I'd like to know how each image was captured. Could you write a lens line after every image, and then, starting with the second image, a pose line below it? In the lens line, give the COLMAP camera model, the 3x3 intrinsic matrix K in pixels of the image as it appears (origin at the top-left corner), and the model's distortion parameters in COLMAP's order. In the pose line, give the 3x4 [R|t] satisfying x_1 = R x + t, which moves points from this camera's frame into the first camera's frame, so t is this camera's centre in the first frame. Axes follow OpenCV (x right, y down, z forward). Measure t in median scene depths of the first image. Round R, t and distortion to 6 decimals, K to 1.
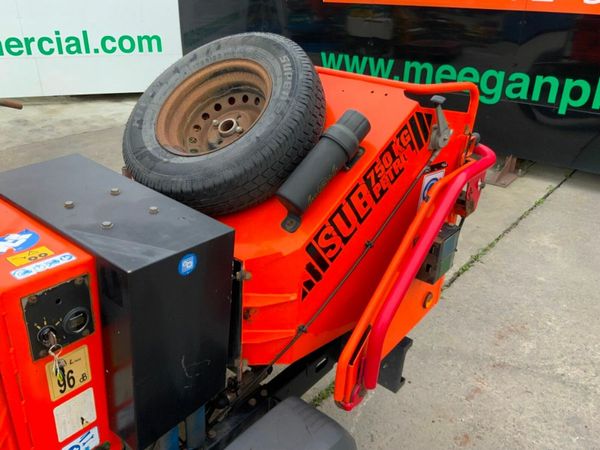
lens RADIAL K [[497.7, 0, 305.1], [0, 497.7, 221.9], [0, 0, 1]] dist [0.049978, -0.088956]
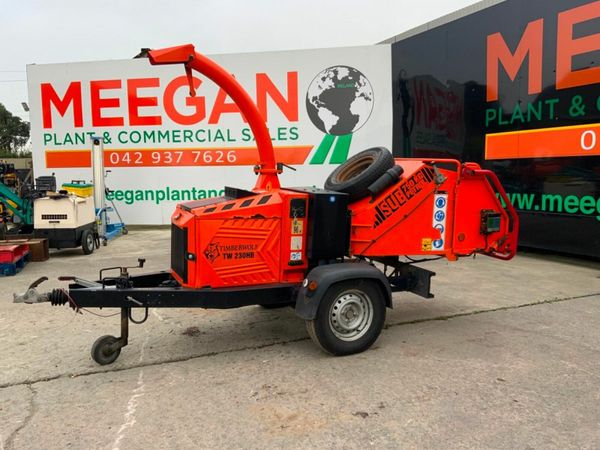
lens RADIAL K [[497.7, 0, 299.8], [0, 497.7, 226.3], [0, 0, 1]] dist [0.049978, -0.088956]
pose [[0.886984, 0.013430, -0.461604, 0.924323], [-0.169078, 0.939615, -0.297550, 1.059071], [0.429734, 0.341969, 0.835695, -1.530030]]
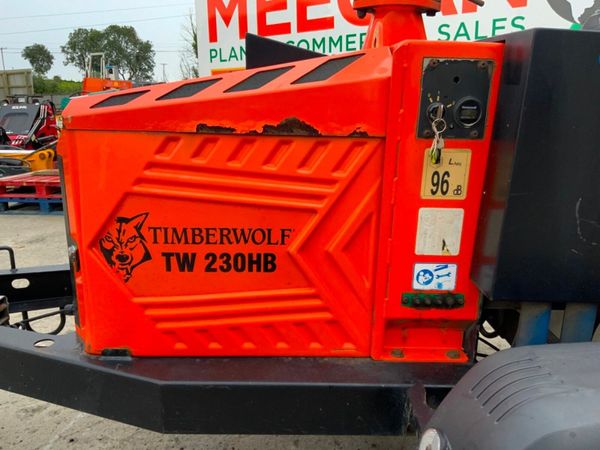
lens RADIAL K [[497.7, 0, 296.5], [0, 497.7, 228.5], [0, 0, 1]] dist [0.049978, -0.088956]
pose [[0.619710, 0.147937, -0.770762, 0.074568], [-0.315403, 0.946224, -0.071976, 0.437670], [0.718666, 0.287705, 0.633045, 0.185428]]
